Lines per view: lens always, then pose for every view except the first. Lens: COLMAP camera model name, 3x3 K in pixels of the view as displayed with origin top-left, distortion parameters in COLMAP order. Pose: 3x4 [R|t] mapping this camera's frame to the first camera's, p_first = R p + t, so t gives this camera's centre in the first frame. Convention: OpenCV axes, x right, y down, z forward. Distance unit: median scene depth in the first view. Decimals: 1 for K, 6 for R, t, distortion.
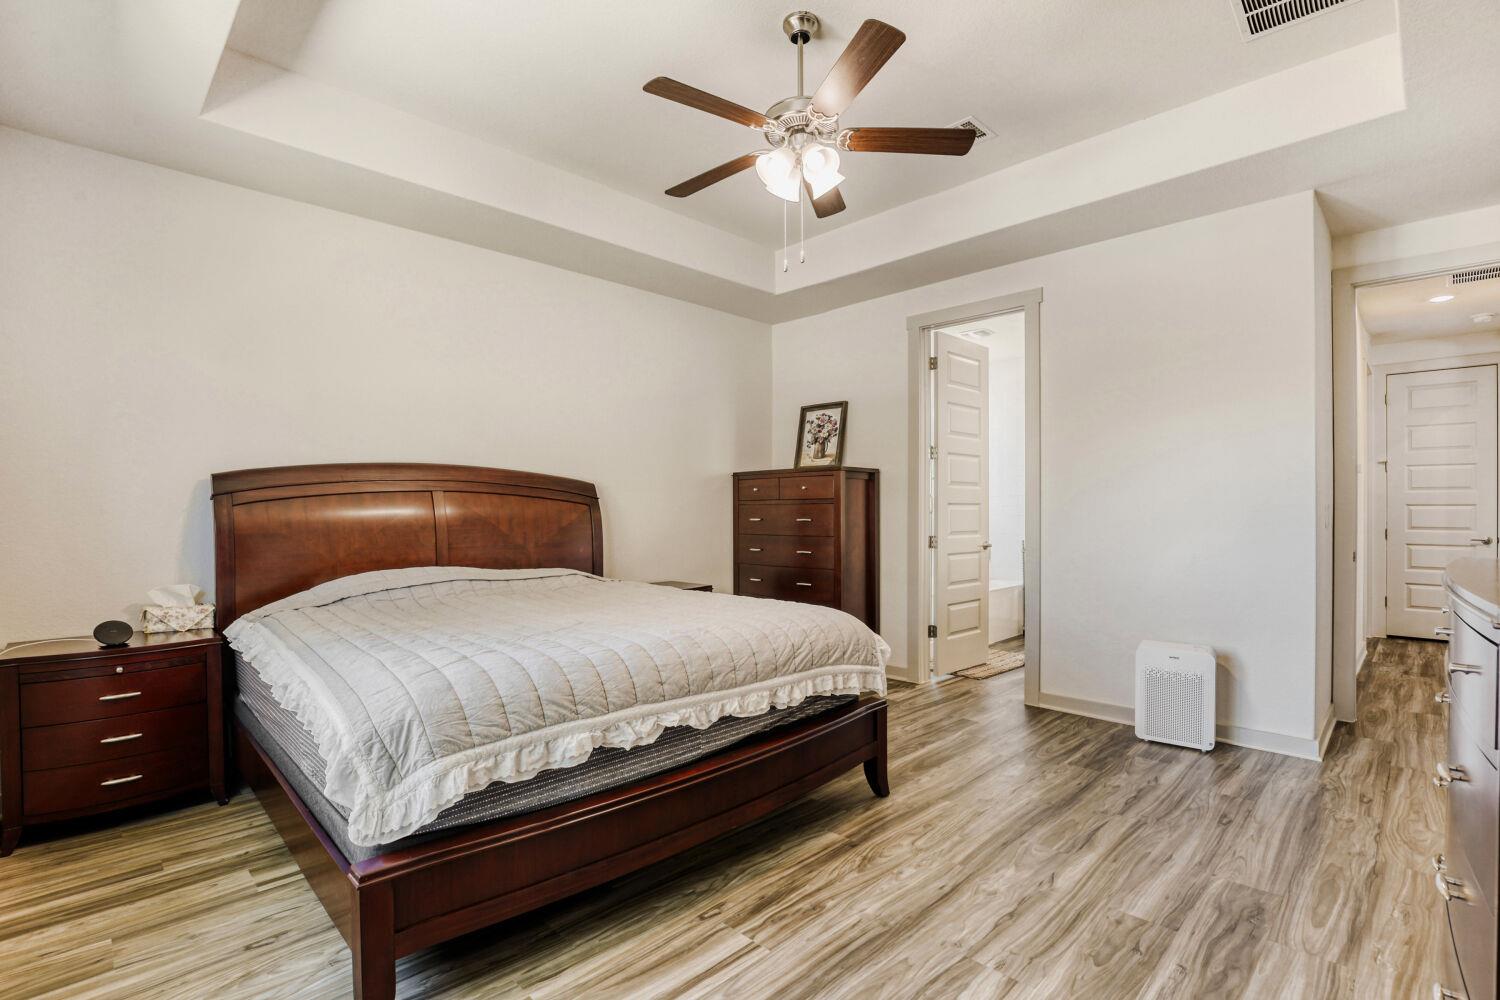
lens RADIAL K [[697.9, 0, 751.6], [0, 697.9, 503.8], [0, 0, 1]] dist [-0.036409, 0.007064]
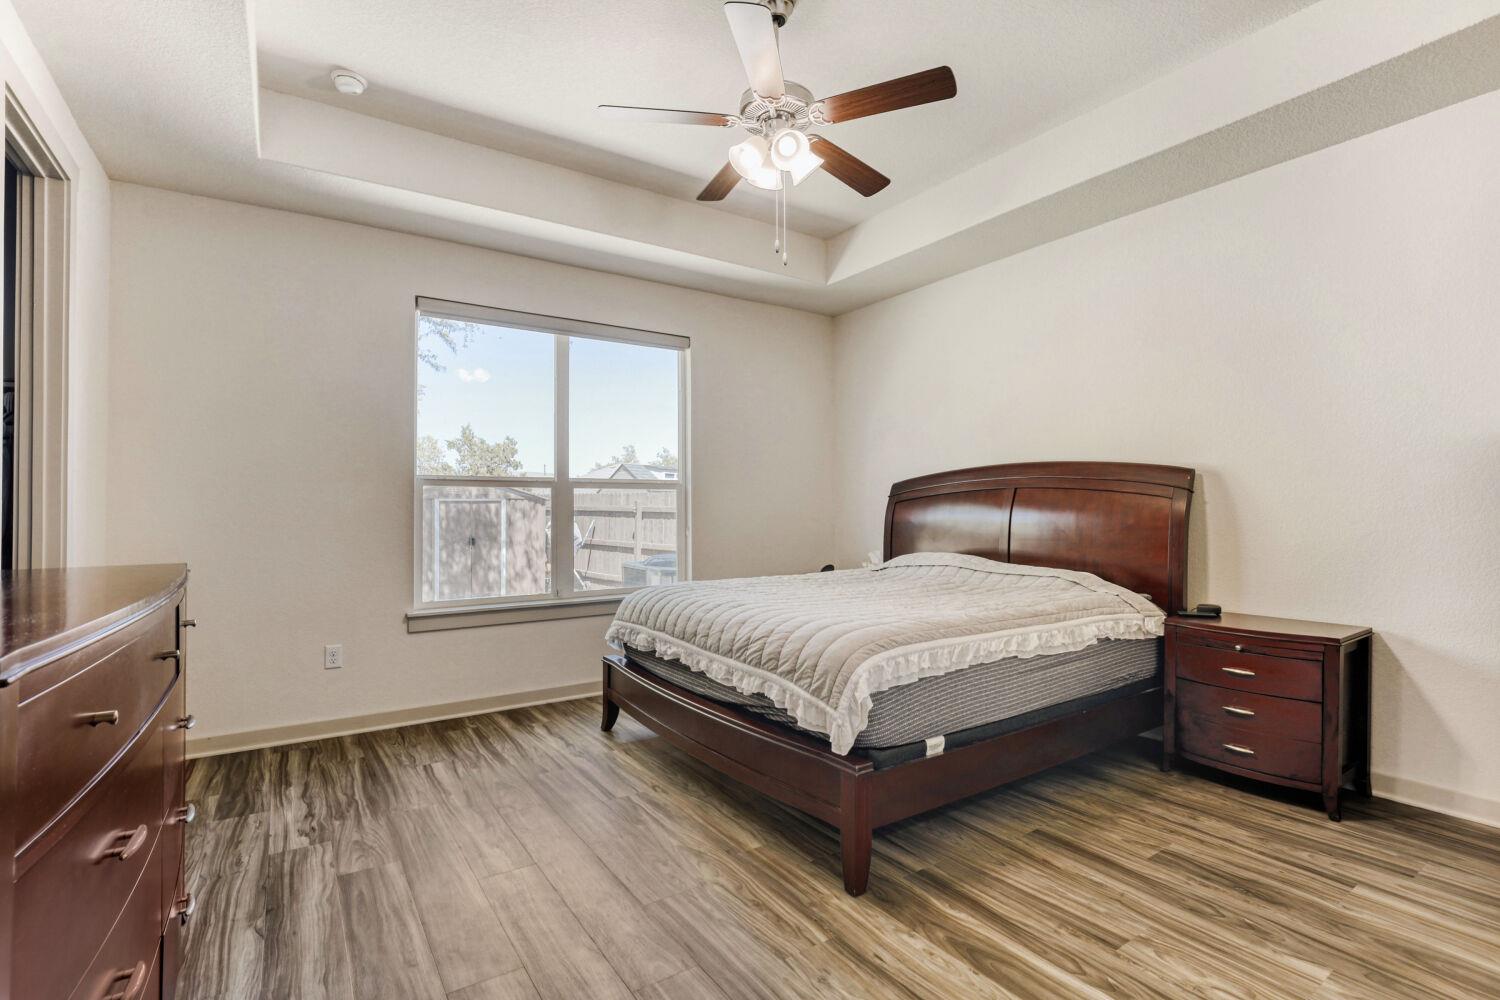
lens RADIAL K [[697.9, 0, 752.2], [0, 697.9, 510.2], [0, 0, 1]] dist [-0.036409, 0.007064]
pose [[-0.188701, -0.009133, -0.981992, 1.123101], [0.003751, 0.999943, -0.010021, 0.023255], [0.982027, -0.005575, -0.188656, 1.241489]]
